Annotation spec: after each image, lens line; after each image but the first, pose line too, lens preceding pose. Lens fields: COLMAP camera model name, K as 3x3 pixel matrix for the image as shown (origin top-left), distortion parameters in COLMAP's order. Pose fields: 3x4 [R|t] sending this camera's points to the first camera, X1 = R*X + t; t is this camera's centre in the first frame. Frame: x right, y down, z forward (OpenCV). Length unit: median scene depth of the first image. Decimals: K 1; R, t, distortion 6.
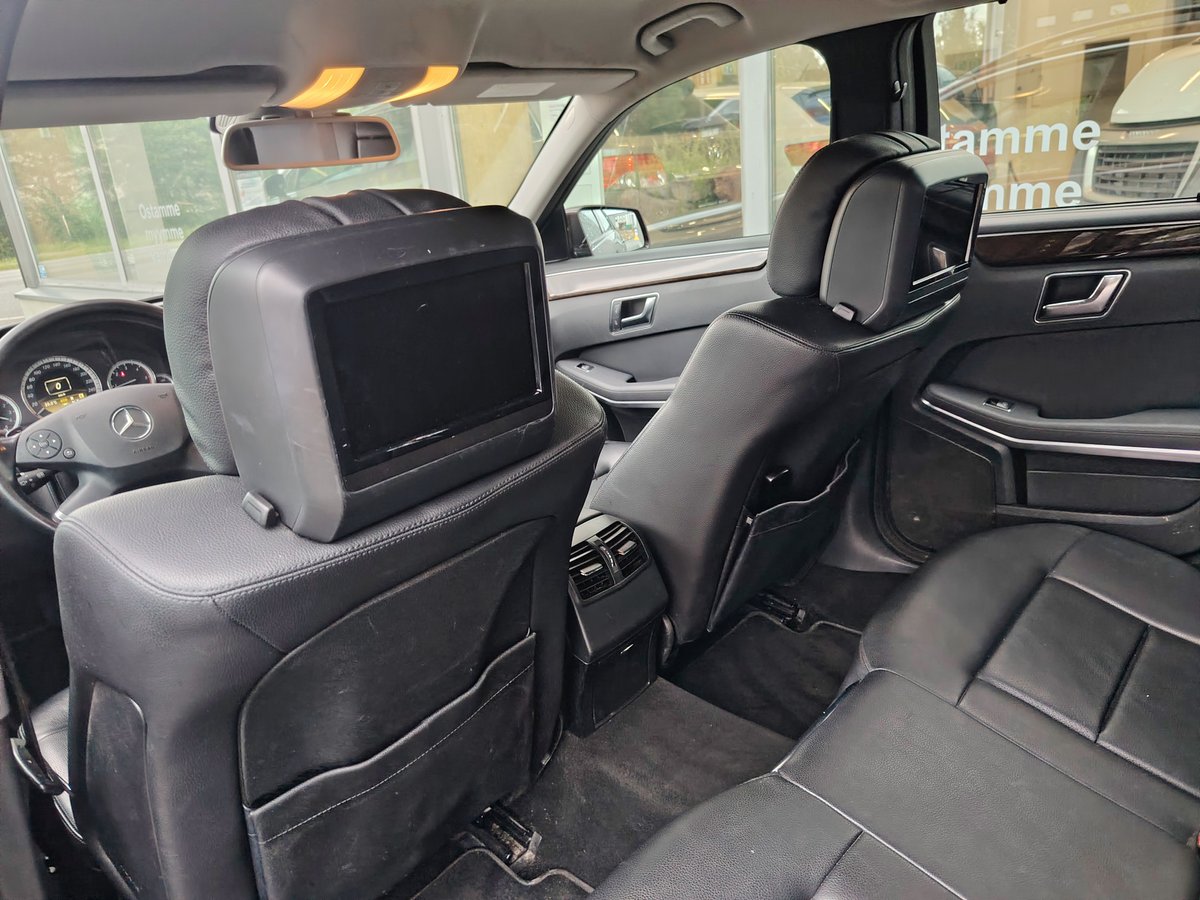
lens RADIAL K [[838.4, 0, 597.0], [0, 838.4, 429.4], [0, 0, 1]] dist [0.059162, -0.072320]
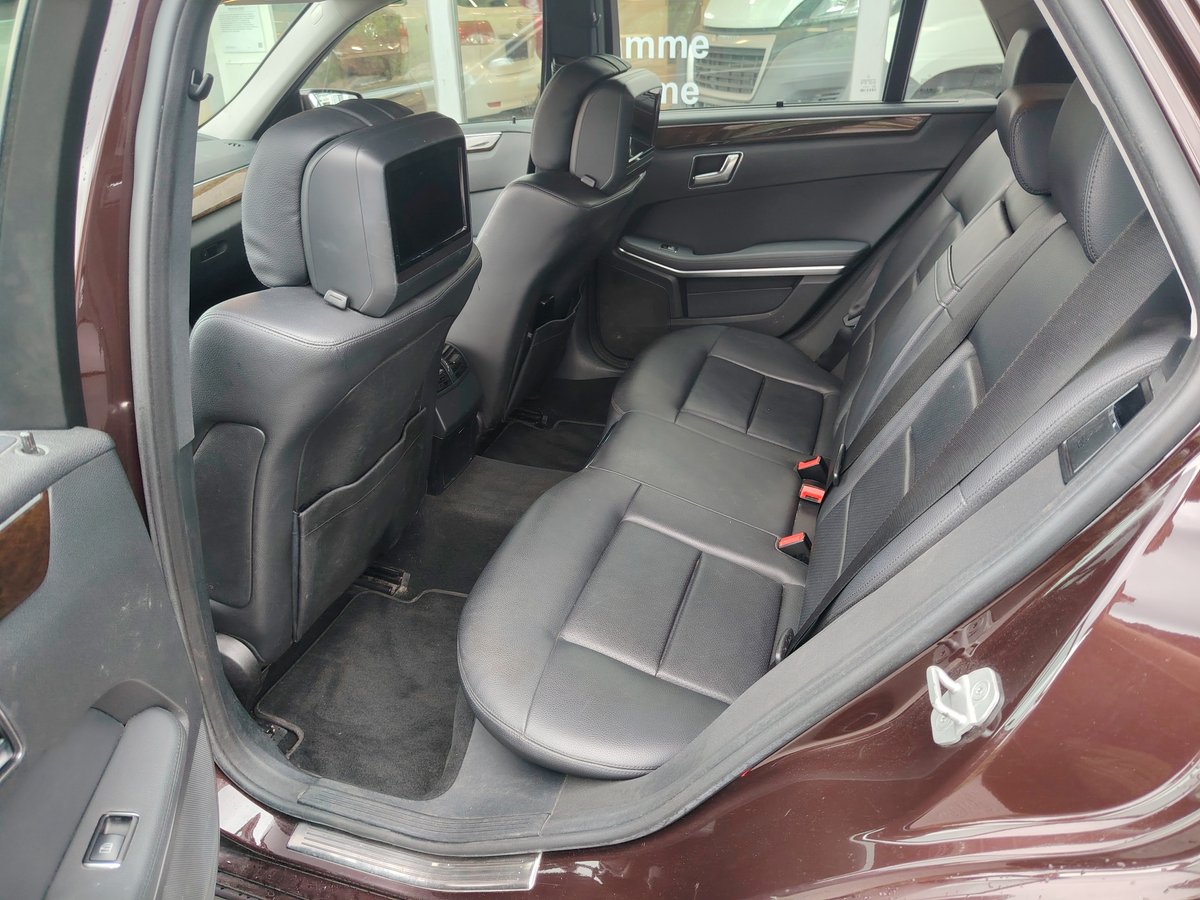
lens RADIAL K [[845.7, 0, 602.4], [0, 845.7, 425.6], [0, 0, 1]] dist [0.004687, 0.003185]
pose [[0.910322, -0.131838, 0.392342, -0.292745], [0.081781, 0.986519, 0.141748, 0.069228], [-0.405740, -0.096950, 0.908832, -0.370202]]
